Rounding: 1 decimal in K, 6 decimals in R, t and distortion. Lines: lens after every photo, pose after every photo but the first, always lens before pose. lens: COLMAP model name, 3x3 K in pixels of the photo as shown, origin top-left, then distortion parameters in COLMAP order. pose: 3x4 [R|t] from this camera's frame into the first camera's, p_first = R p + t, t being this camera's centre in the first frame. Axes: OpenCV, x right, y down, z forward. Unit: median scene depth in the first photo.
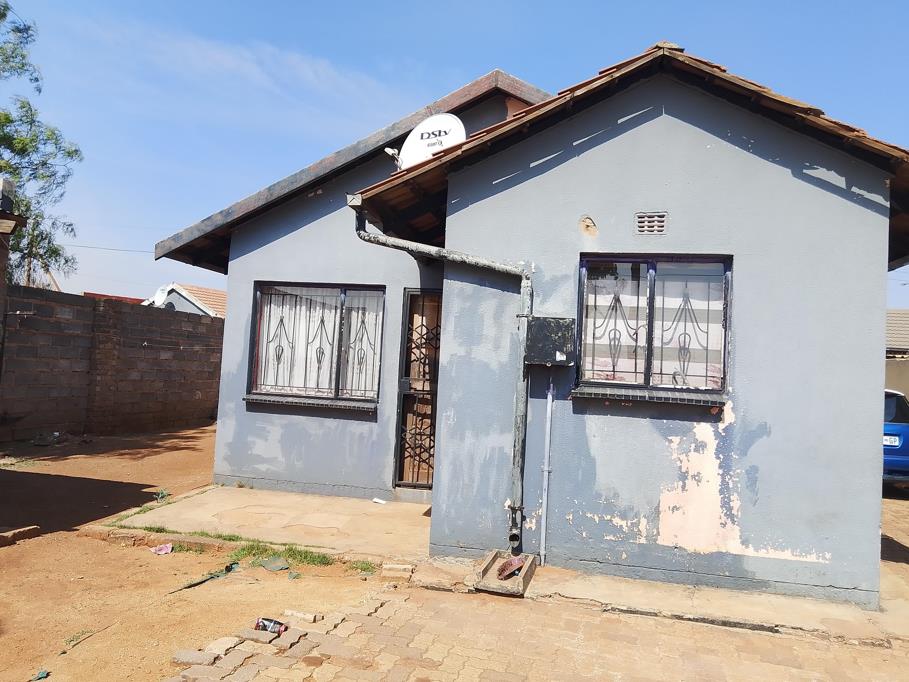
lens RADIAL K [[694.9, 0, 455.5], [0, 694.9, 320.1], [0, 0, 1]] dist [0.080727, -0.121629]
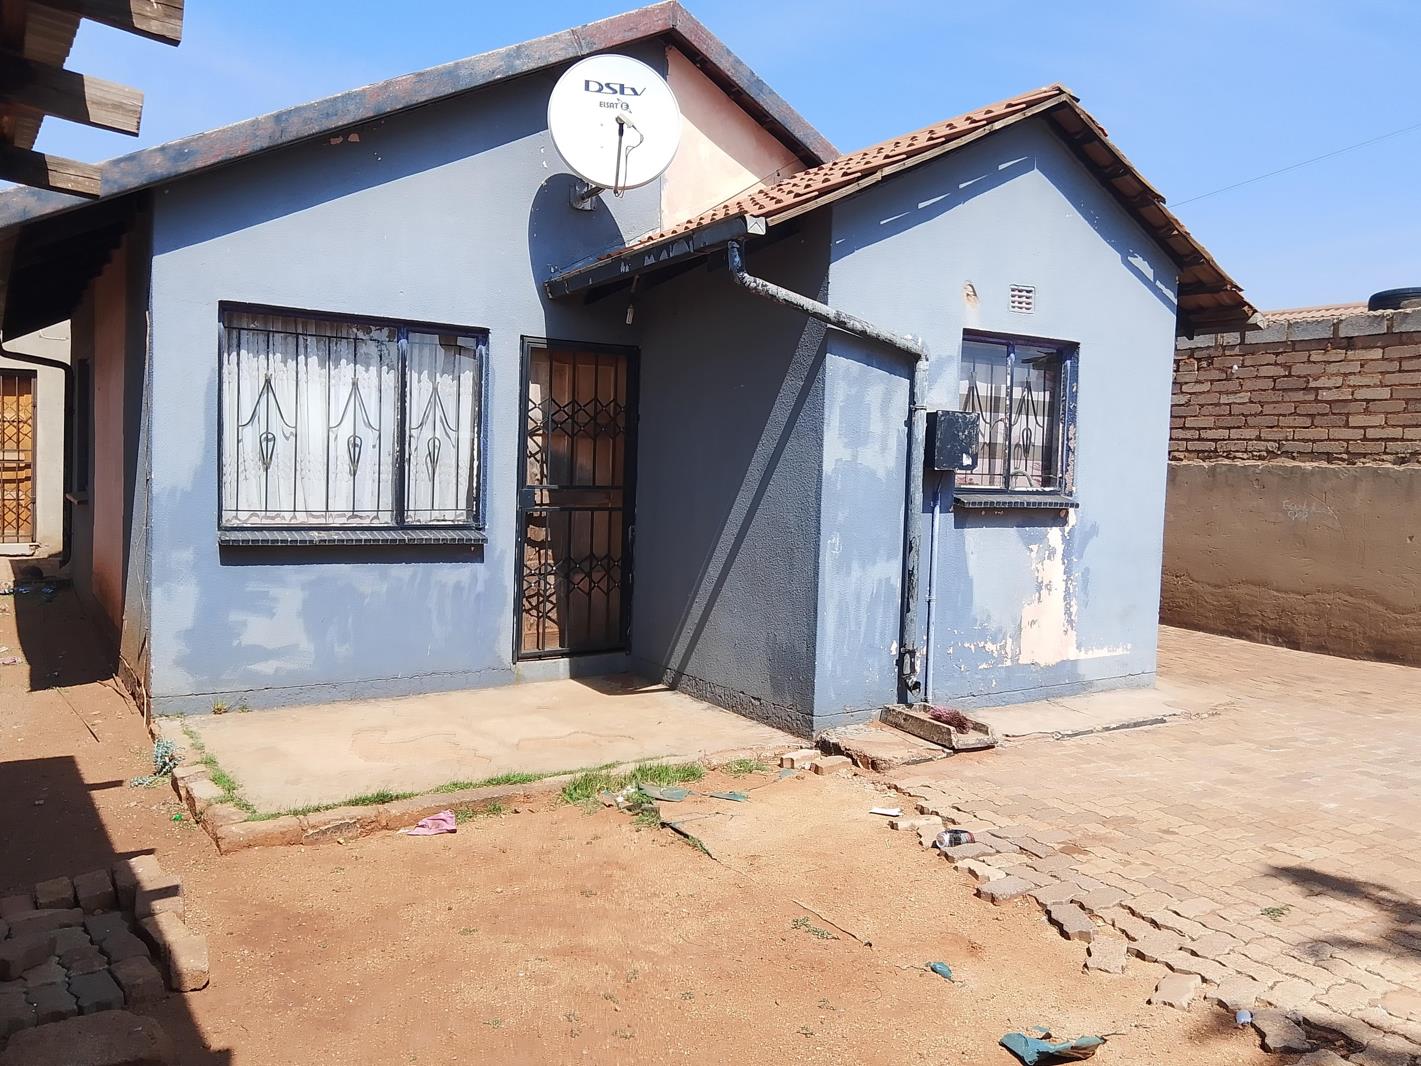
lens RADIAL K [[1138.7, 0, 710.0], [0, 1138.7, 502.8], [0, 0, 1]] dist [0.037116, -0.008879]
pose [[0.697098, -0.059923, 0.714467, -0.966233], [-0.044400, 0.990981, 0.126434, -0.050866], [-0.715600, -0.119859, 0.688150, 0.281972]]
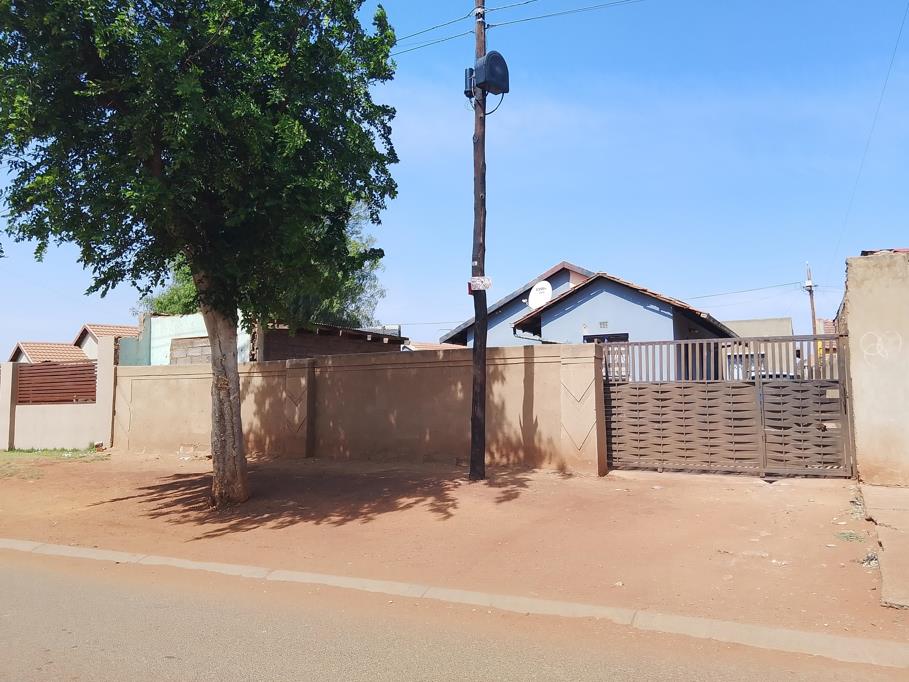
lens RADIAL K [[720.7, 0, 454.5], [0, 720.7, 341.0], [0, 0, 1]] dist [0.124278, -0.151601]
pose [[0.966337, -0.086720, -0.242224, 0.409151], [0.082268, 0.996204, -0.028456, -0.026336], [0.243772, 0.007571, 0.969803, -2.360575]]
